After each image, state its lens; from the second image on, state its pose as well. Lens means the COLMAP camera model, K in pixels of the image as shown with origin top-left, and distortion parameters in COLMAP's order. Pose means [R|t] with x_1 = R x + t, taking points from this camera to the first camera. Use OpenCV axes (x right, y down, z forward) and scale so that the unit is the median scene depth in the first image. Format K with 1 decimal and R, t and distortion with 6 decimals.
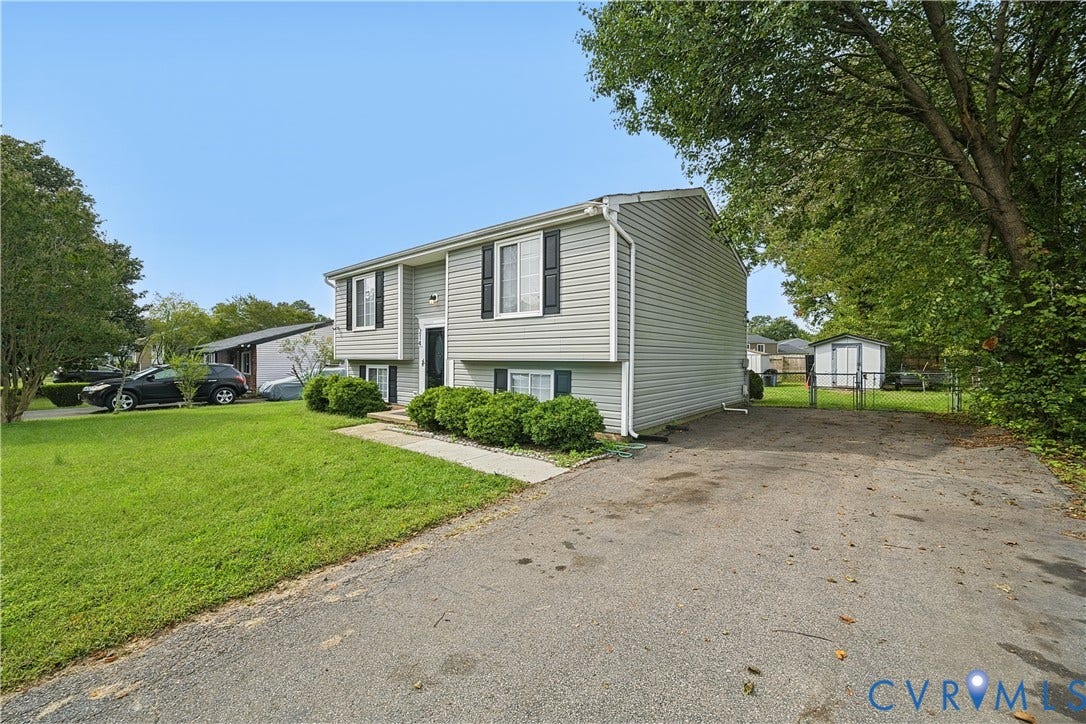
lens RADIAL K [[427.0, 0, 543.5], [0, 427.0, 360.0], [0, 0, 1]] dist [-0.009079, 0.003215]
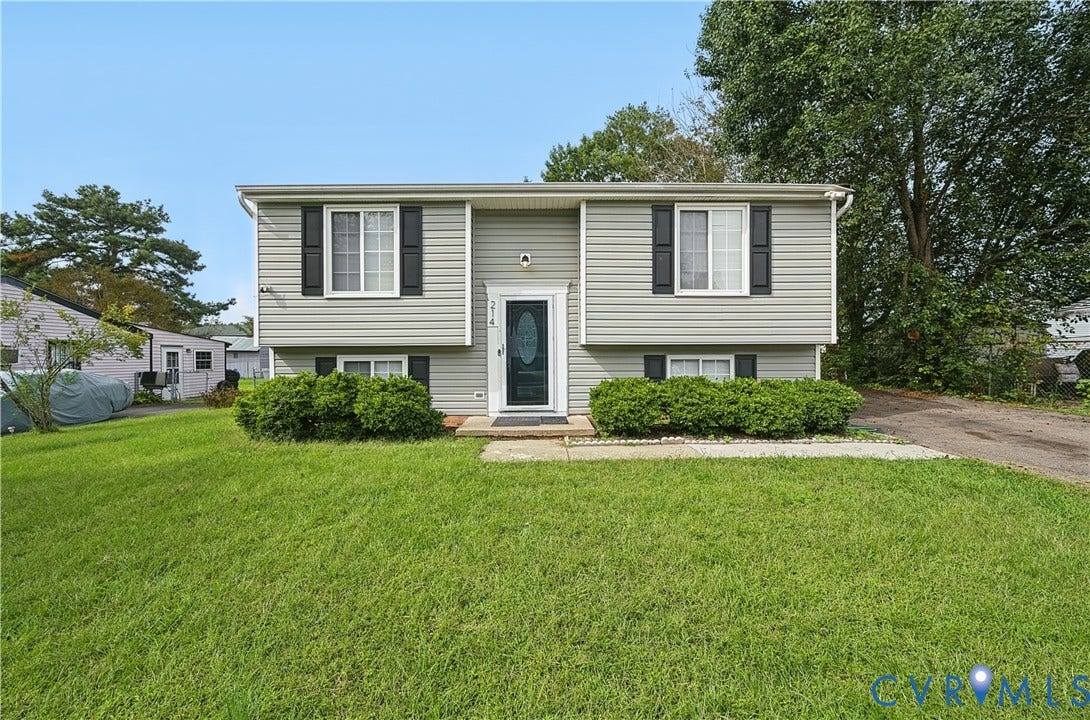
lens RADIAL K [[356.6, 0, 533.0], [0, 356.6, 344.5], [0, 0, 1]] dist [-0.011428, -0.000005]
pose [[0.770499, -0.011449, 0.637339, -0.567660], [0.009987, 0.999933, 0.005889, -0.005163], [-0.637363, 0.001828, 0.770561, 0.474073]]
